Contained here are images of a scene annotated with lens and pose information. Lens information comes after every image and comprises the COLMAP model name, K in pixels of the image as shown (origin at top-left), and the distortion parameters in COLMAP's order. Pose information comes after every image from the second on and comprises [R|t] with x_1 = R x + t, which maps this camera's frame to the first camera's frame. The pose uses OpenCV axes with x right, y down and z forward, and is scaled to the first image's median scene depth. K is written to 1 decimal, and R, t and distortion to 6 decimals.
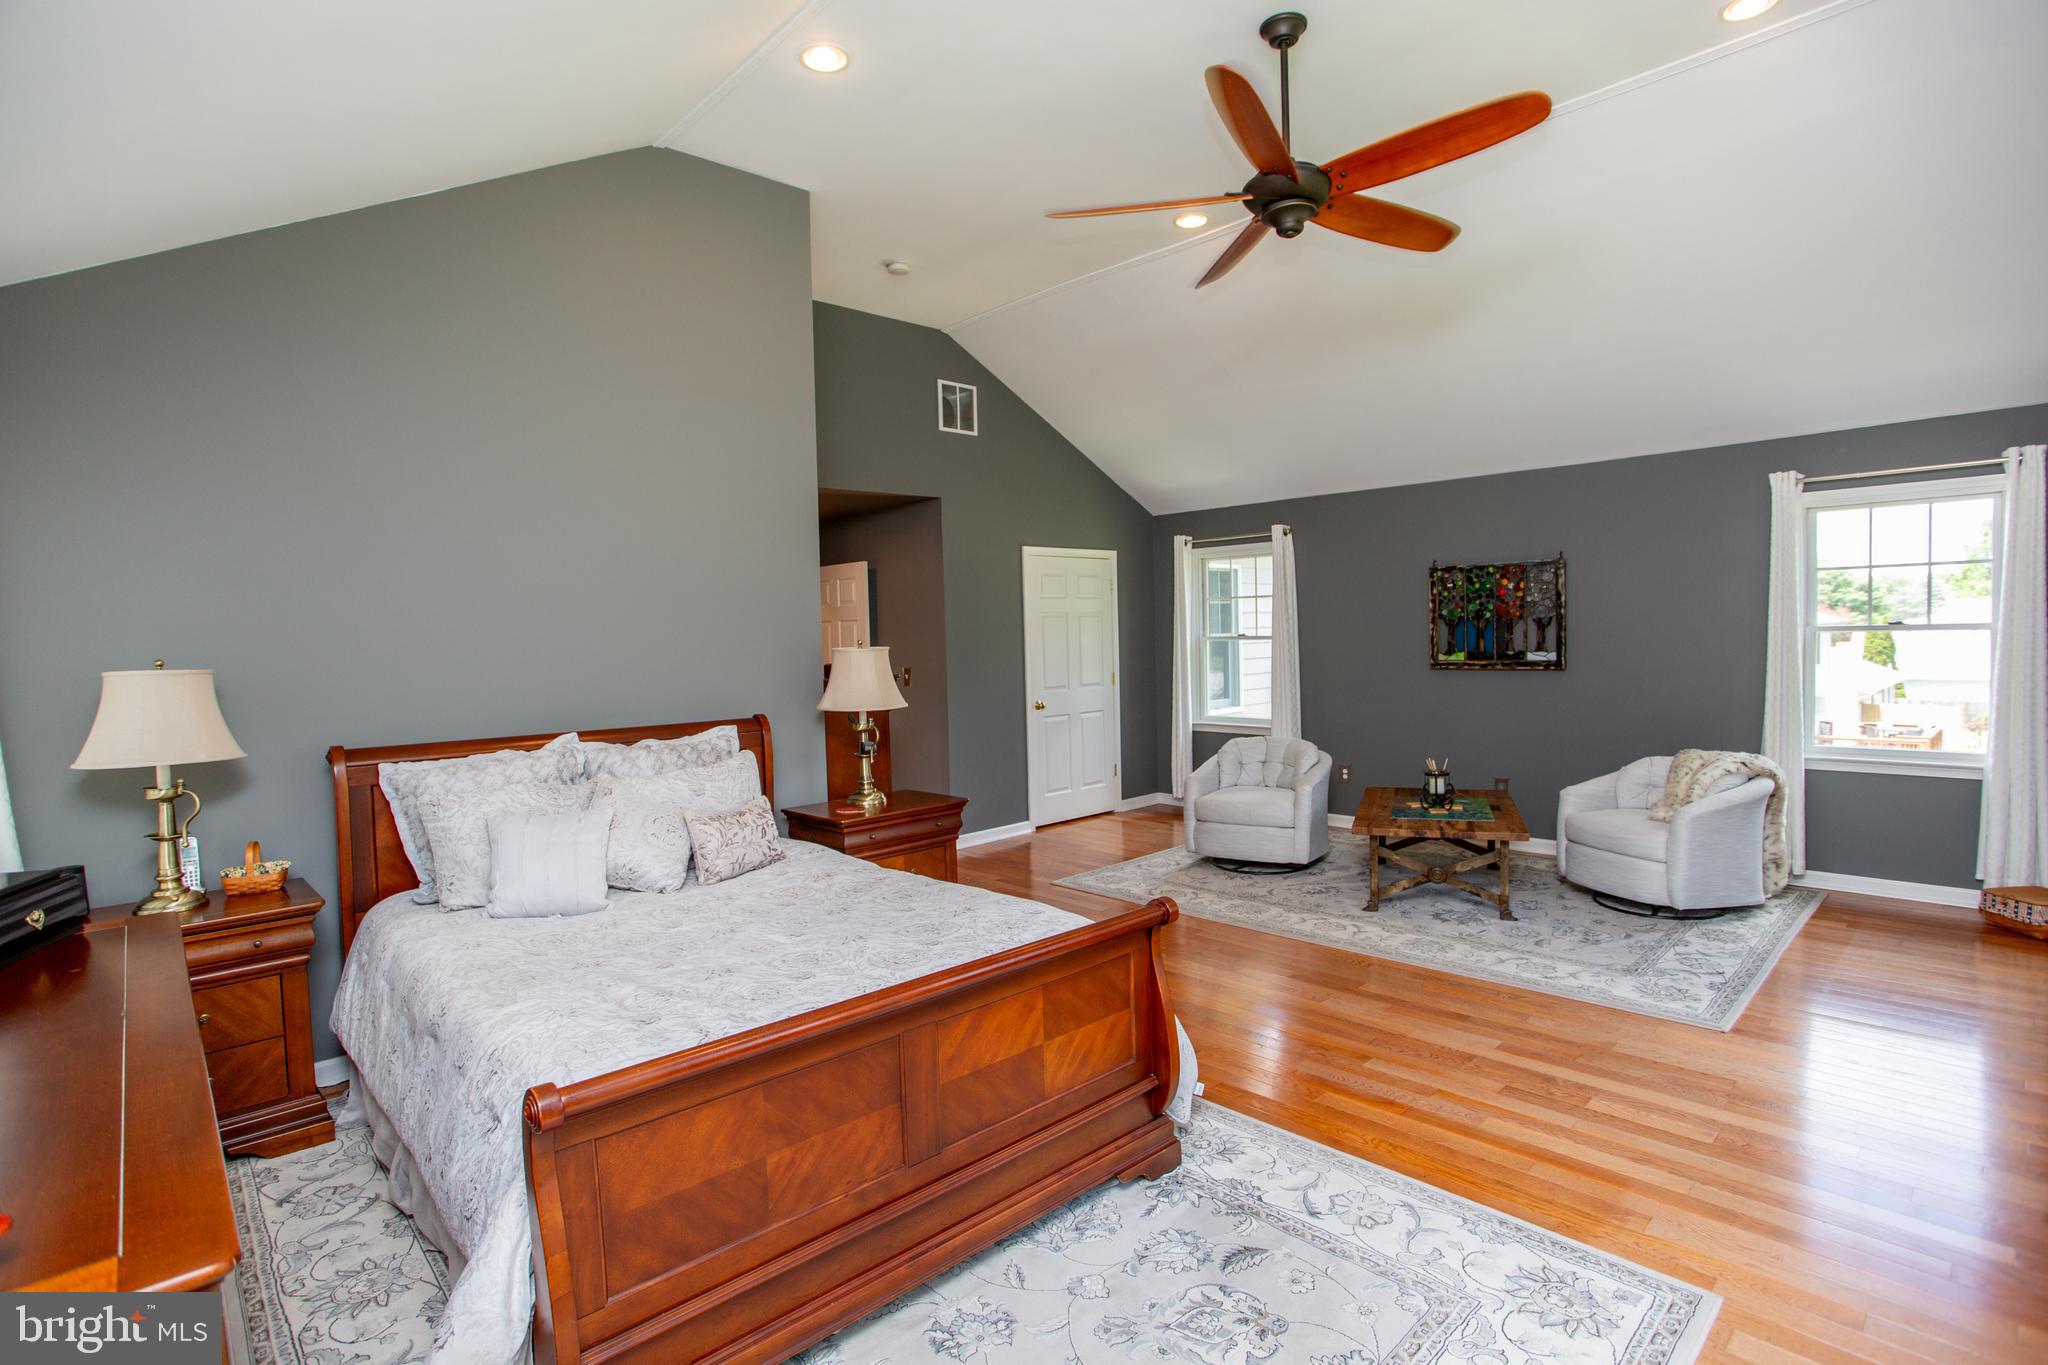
lens RADIAL K [[991.8, 0, 1010.3], [0, 991.8, 682.9], [0, 0, 1]] dist [-0.075309, 0.027569]
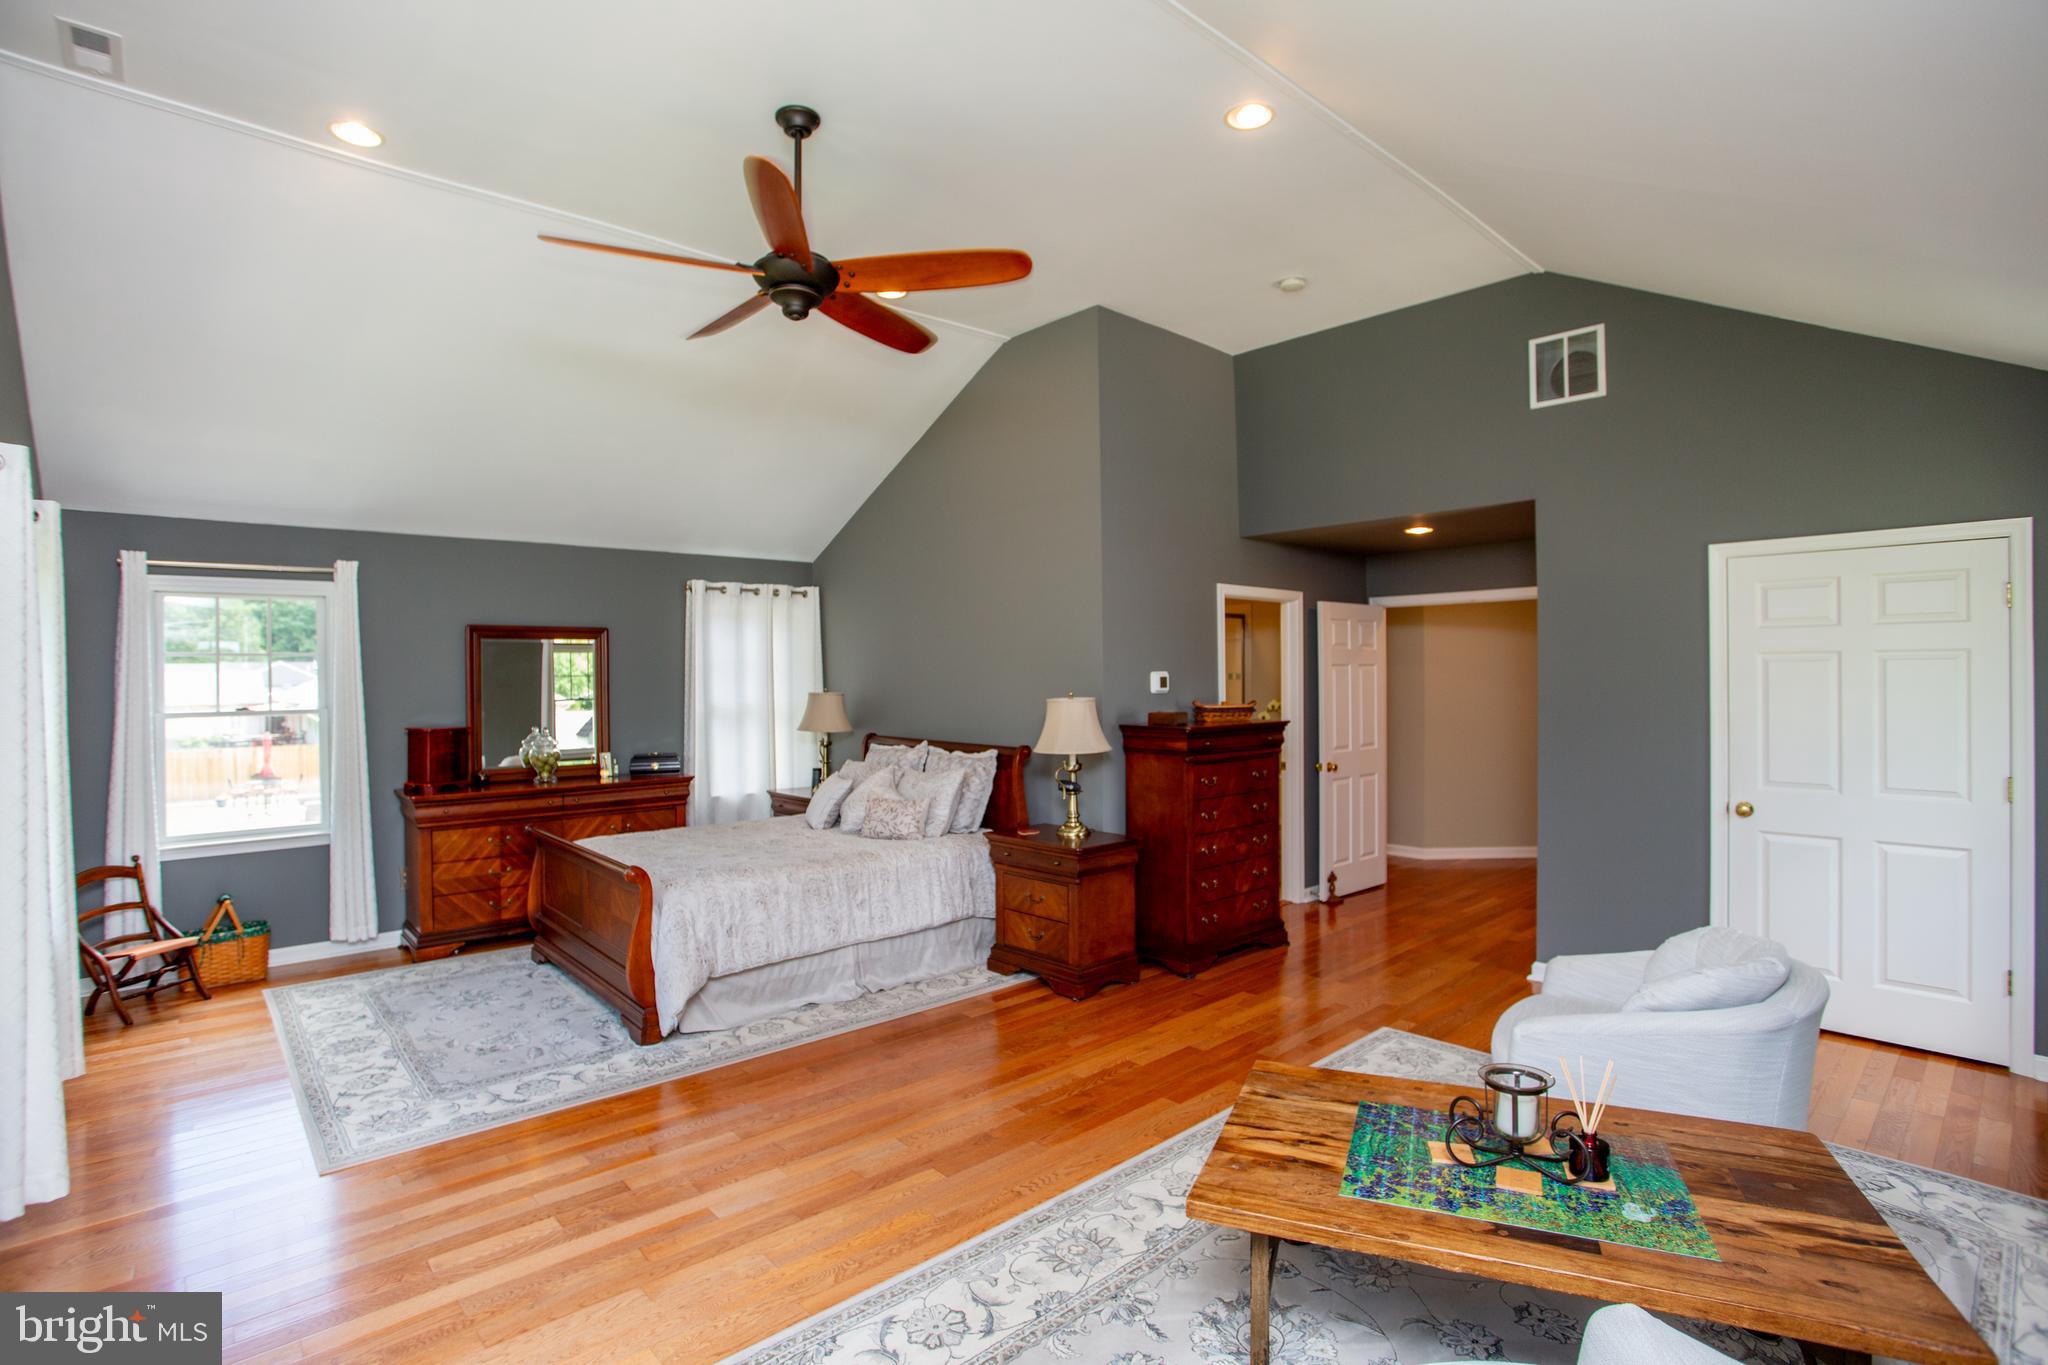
lens RADIAL K [[991.8, 0, 1009.1], [0, 991.8, 673.6], [0, 0, 1]] dist [-0.075309, 0.027569]
pose [[-0.021418, 0.030987, -0.999290, 1.037916], [-0.039552, 0.998711, 0.031817, -0.102246], [0.998988, 0.040205, -0.020165, 0.983285]]
